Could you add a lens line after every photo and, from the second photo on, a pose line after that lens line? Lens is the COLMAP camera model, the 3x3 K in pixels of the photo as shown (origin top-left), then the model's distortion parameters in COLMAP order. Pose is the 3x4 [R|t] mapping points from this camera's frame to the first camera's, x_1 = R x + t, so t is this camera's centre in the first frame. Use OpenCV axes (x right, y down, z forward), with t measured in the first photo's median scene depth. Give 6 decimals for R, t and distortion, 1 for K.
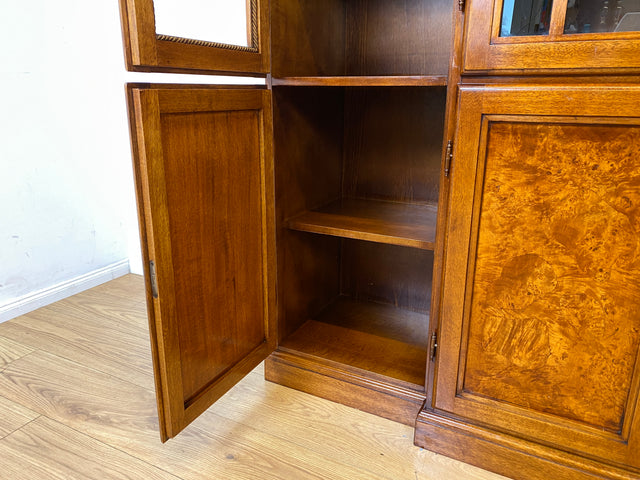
lens RADIAL K [[486.2, 0, 323.1], [0, 486.2, 240.2], [0, 0, 1]] dist [0.058007, -0.070227]
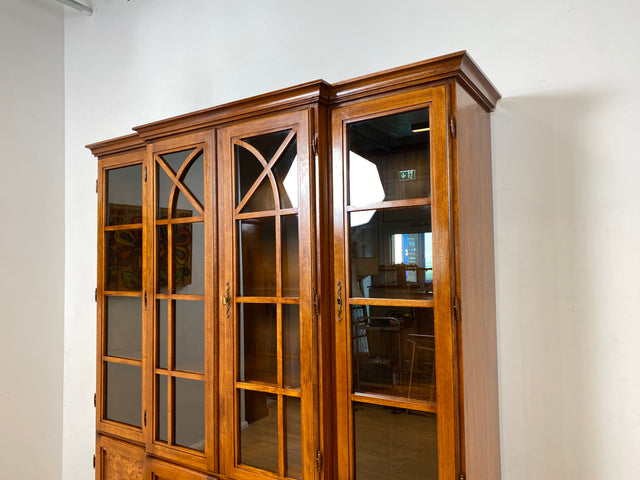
lens RADIAL K [[486.2, 0, 317.2], [0, 486.2, 246.5], [0, 0, 1]] dist [0.058007, -0.070227]
pose [[0.995066, -0.024843, -0.096056, 1.279898], [-0.008016, 0.944848, -0.327410, -0.482017], [0.098892, 0.326565, 0.939987, -1.372441]]
